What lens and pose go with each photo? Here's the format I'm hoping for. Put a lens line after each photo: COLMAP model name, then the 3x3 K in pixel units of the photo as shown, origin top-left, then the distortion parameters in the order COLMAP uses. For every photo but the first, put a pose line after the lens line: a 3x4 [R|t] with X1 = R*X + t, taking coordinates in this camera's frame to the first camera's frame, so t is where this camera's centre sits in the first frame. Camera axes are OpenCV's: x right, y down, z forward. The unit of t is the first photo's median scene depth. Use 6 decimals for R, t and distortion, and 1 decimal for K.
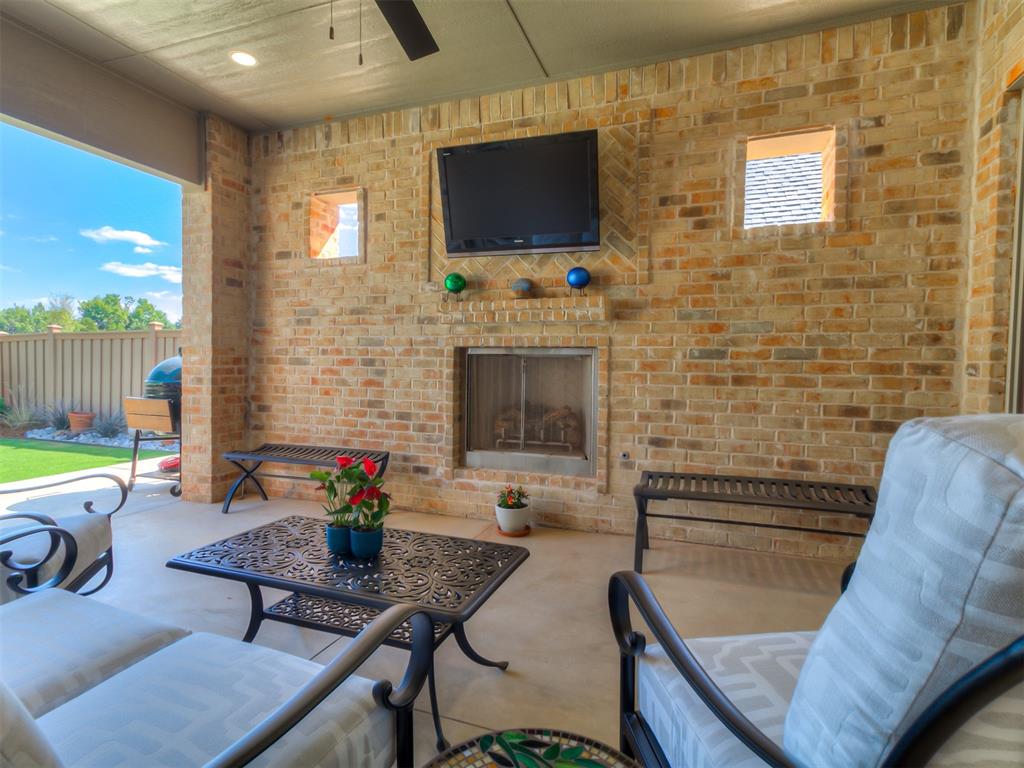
lens RADIAL K [[524.7, 0, 512.5], [0, 524.7, 377.4], [0, 0, 1]] dist [-0.011398, 0.012053]
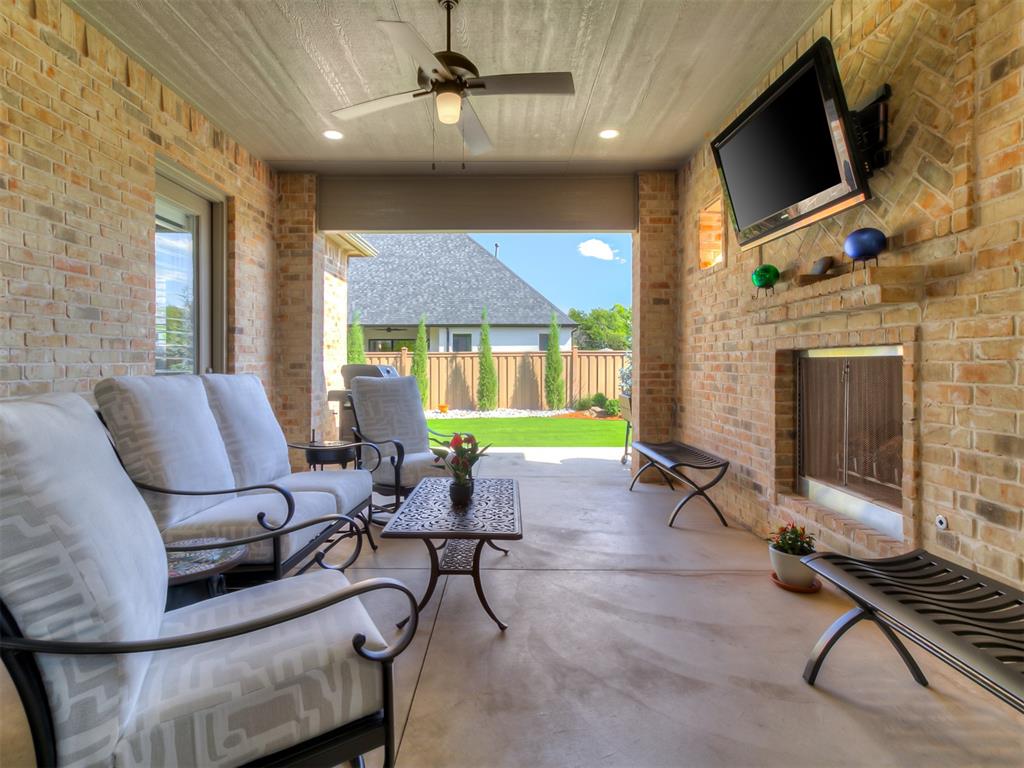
lens RADIAL K [[524.7, 0, 496.7], [0, 524.7, 367.6], [0, 0, 1]] dist [-0.011398, 0.012053]
pose [[0.339072, -0.008689, -0.940720, 0.519165], [-0.010194, 0.999865, -0.012910, -0.012697], [0.940705, 0.013967, 0.338937, 0.273671]]
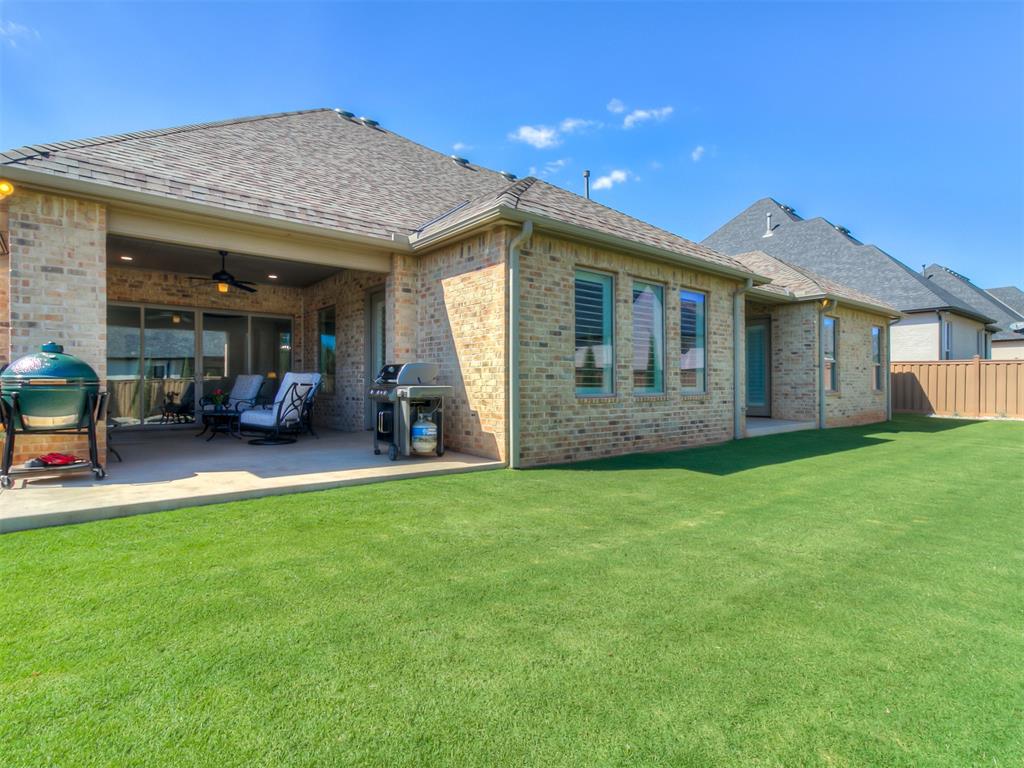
lens RADIAL K [[524.7, 0, 502.1], [0, 524.7, 378.0], [0, 0, 1]] dist [-0.011398, 0.012053]
pose [[-0.863551, -0.002946, 0.504253, -2.338564], [-0.002233, 0.999995, 0.002019, 0.008603], [-0.504257, 0.000618, -0.863554, 1.803219]]
